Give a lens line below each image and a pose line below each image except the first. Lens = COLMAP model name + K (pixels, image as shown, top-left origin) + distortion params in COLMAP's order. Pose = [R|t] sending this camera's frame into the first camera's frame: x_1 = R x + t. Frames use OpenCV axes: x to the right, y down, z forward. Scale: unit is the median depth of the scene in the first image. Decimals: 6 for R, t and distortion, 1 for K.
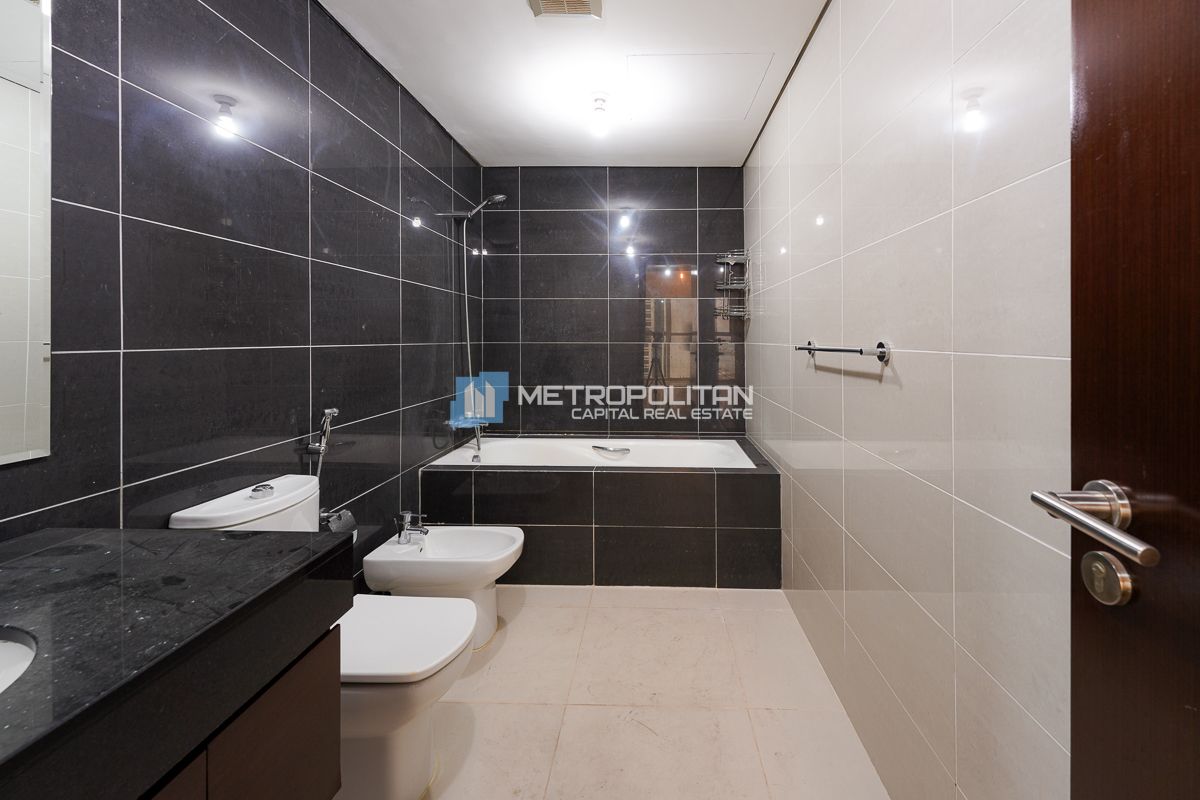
lens RADIAL K [[495.3, 0, 631.7], [0, 495.3, 338.5], [0, 0, 1]] dist [0.006702, -0.002918]
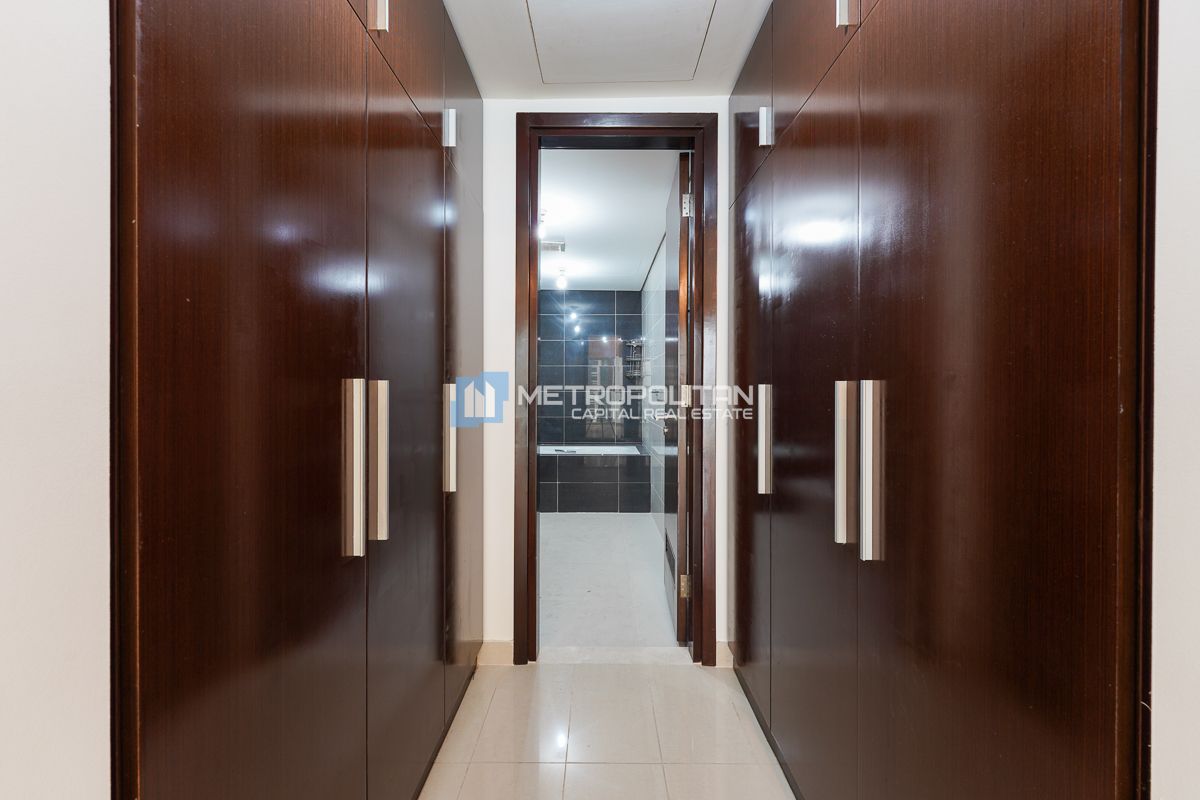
lens RADIAL K [[495.3, 0, 597.7], [0, 495.3, 395.1], [0, 0, 1]] dist [0.006702, -0.002918]
pose [[0.999180, 0.006076, 0.040027, 0.002314], [-0.006615, 0.999889, 0.013351, 0.000155], [-0.039941, -0.013605, 0.999109, -1.013494]]
